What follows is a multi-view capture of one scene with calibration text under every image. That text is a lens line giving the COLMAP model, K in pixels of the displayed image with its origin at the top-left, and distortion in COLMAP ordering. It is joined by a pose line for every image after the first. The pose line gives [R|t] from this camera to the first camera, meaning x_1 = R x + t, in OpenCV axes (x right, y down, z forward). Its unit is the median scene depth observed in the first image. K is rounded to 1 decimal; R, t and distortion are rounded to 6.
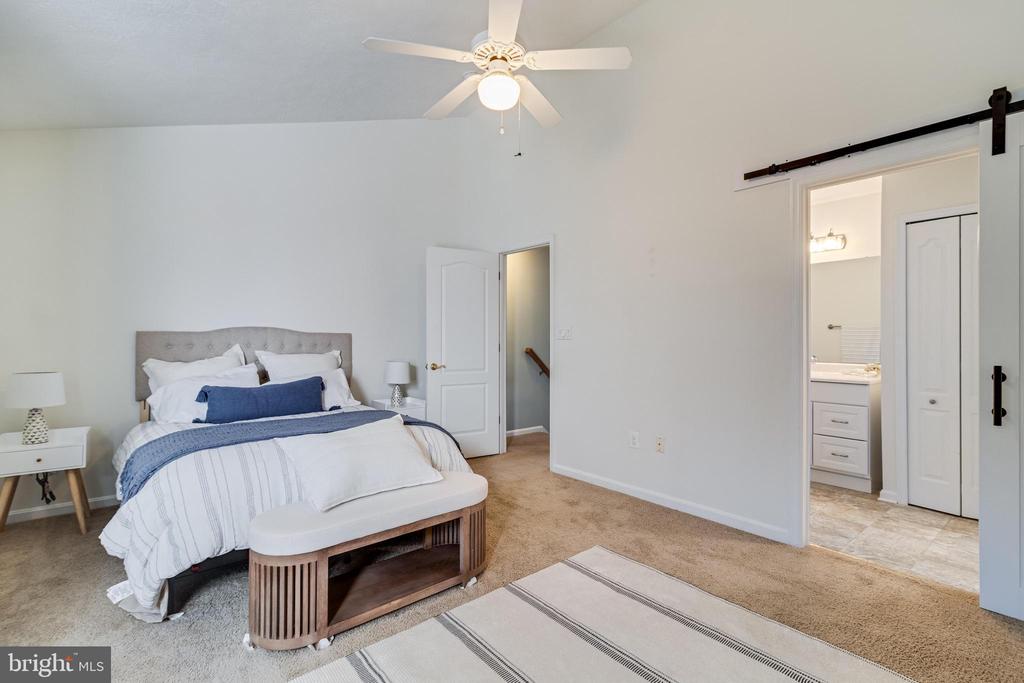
lens RADIAL K [[469.3, 0, 511.7], [0, 469.3, 340.0], [0, 0, 1]] dist [-0.001375, 0.000259]
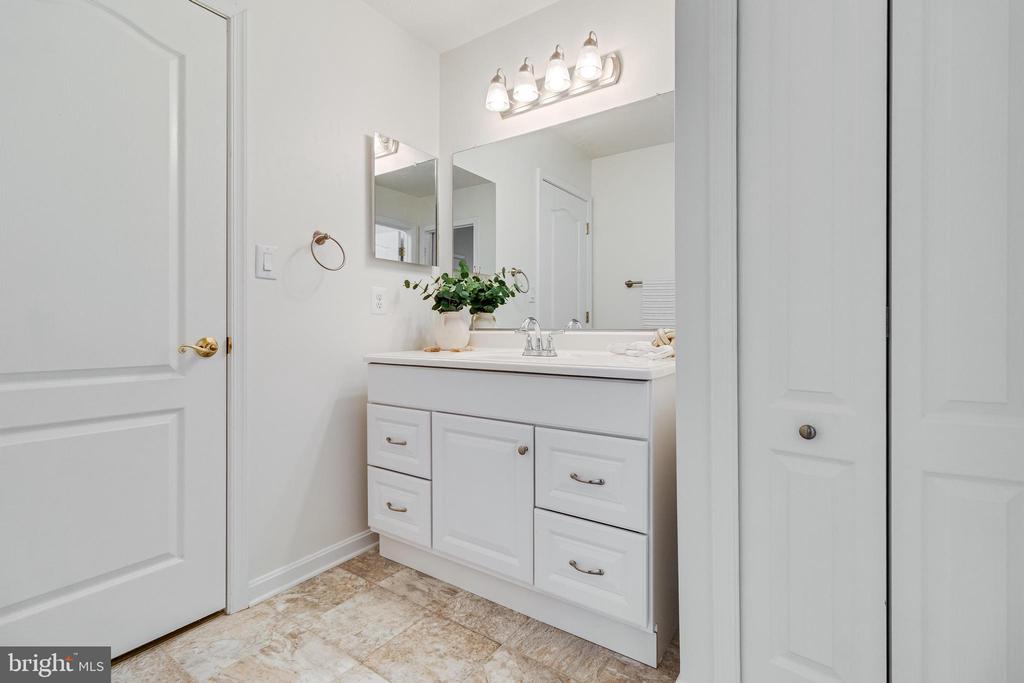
lens RADIAL K [[469.3, 0, 512.8], [0, 469.3, 336.9], [0, 0, 1]] dist [-0.001375, 0.000259]
pose [[0.963219, -0.006754, 0.268631, 0.546377], [0.004064, 0.999936, 0.010567, 0.055315], [-0.268685, -0.009086, 0.963185, 0.658208]]
